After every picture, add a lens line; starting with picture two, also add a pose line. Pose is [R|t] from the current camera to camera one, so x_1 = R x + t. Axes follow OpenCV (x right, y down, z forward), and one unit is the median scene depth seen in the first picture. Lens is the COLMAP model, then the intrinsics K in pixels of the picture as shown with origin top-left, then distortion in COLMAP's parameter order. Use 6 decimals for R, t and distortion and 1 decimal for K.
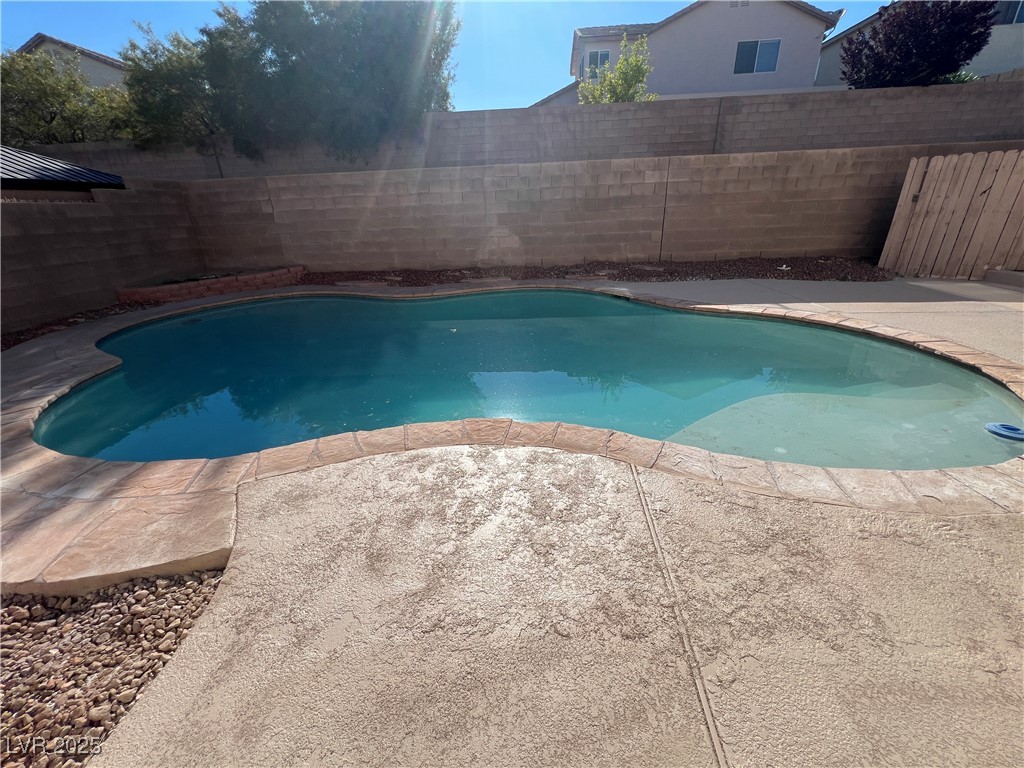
lens RADIAL K [[410.2, 0, 509.5], [0, 410.2, 382.0], [0, 0, 1]] dist [-0.004913, 0.001630]
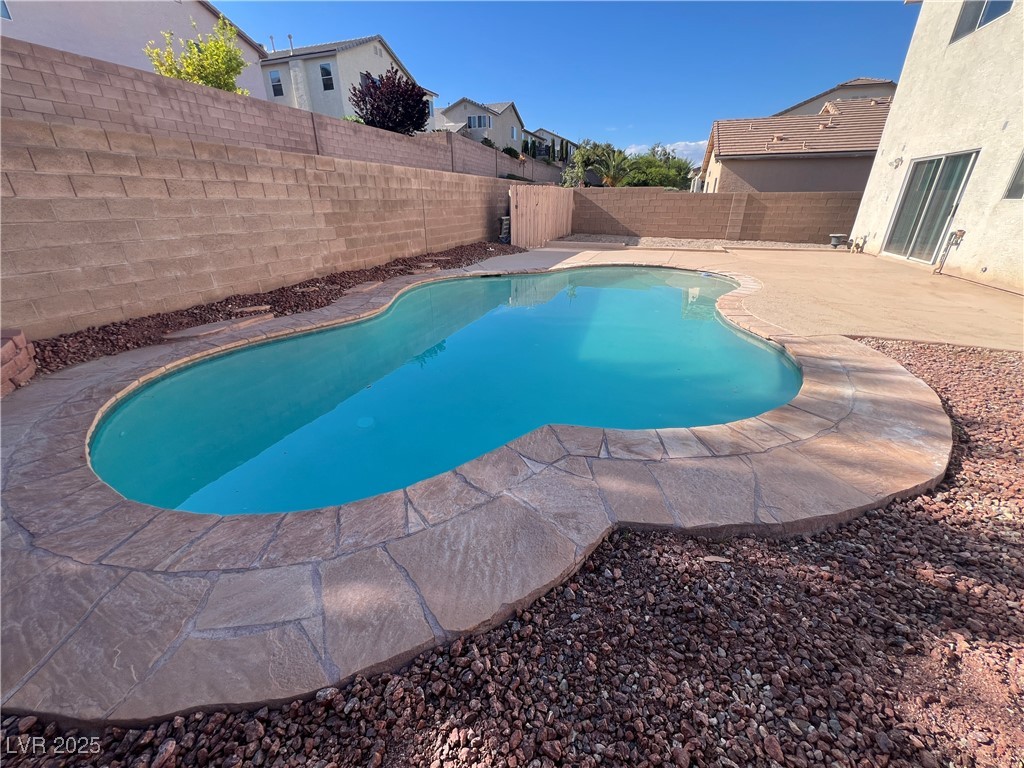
lens RADIAL K [[410.2, 0, 510.2], [0, 410.2, 381.9], [0, 0, 1]] dist [-0.004913, 0.001630]
pose [[0.287677, -0.353124, 0.890250, -0.823445], [0.374190, 0.897102, 0.234926, -0.155304], [-0.881603, 0.265540, 0.390211, 0.431446]]
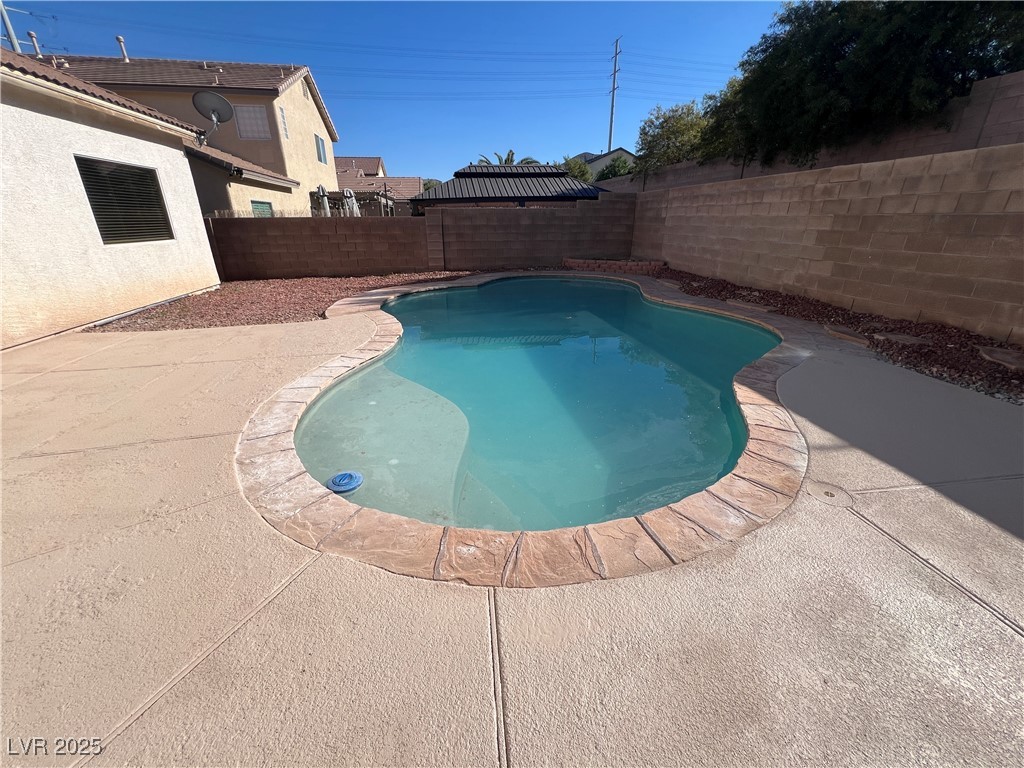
lens RADIAL K [[410.2, 0, 509.1], [0, 410.2, 382.0], [0, 0, 1]] dist [-0.004913, 0.001630]
pose [[0.217911, 0.396784, -0.891671, 0.662931], [-0.390390, 0.872789, 0.292976, -0.164443], [0.894489, 0.284257, 0.345091, 0.303875]]
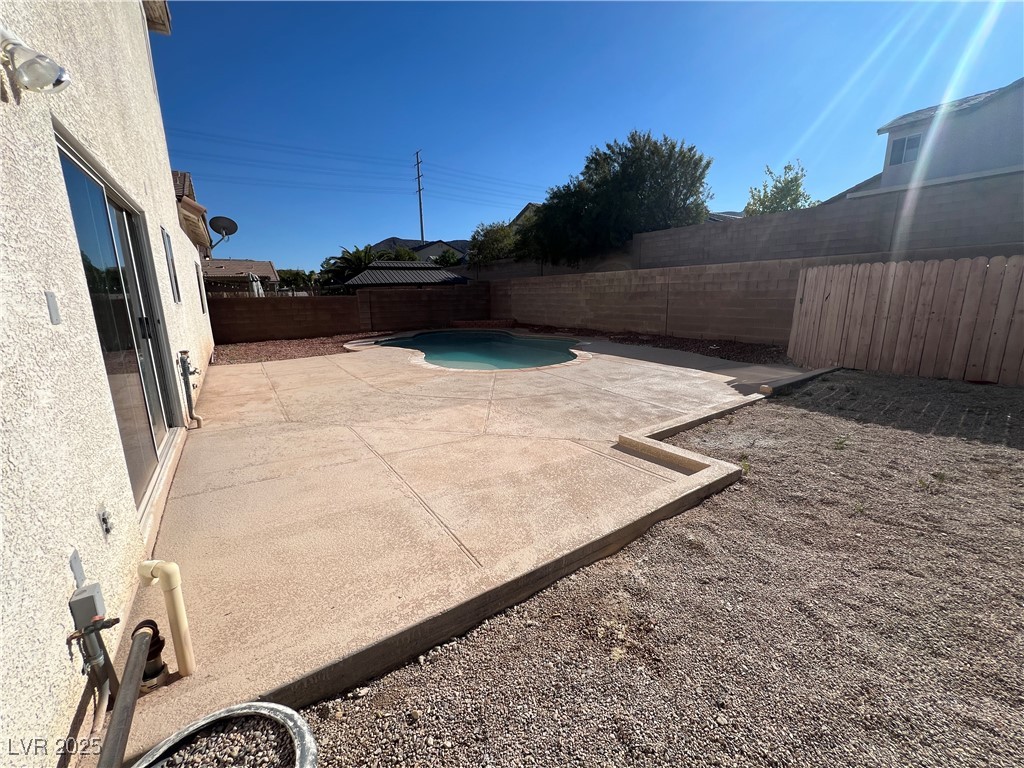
lens RADIAL K [[410.2, 0, 510.8], [0, 410.2, 381.3], [0, 0, 1]] dist [-0.004913, 0.001630]
pose [[0.602898, 0.194422, -0.773766, 1.228177], [-0.323245, 0.946210, -0.014112, 0.047715], [0.729402, 0.258624, 0.633314, -0.249536]]
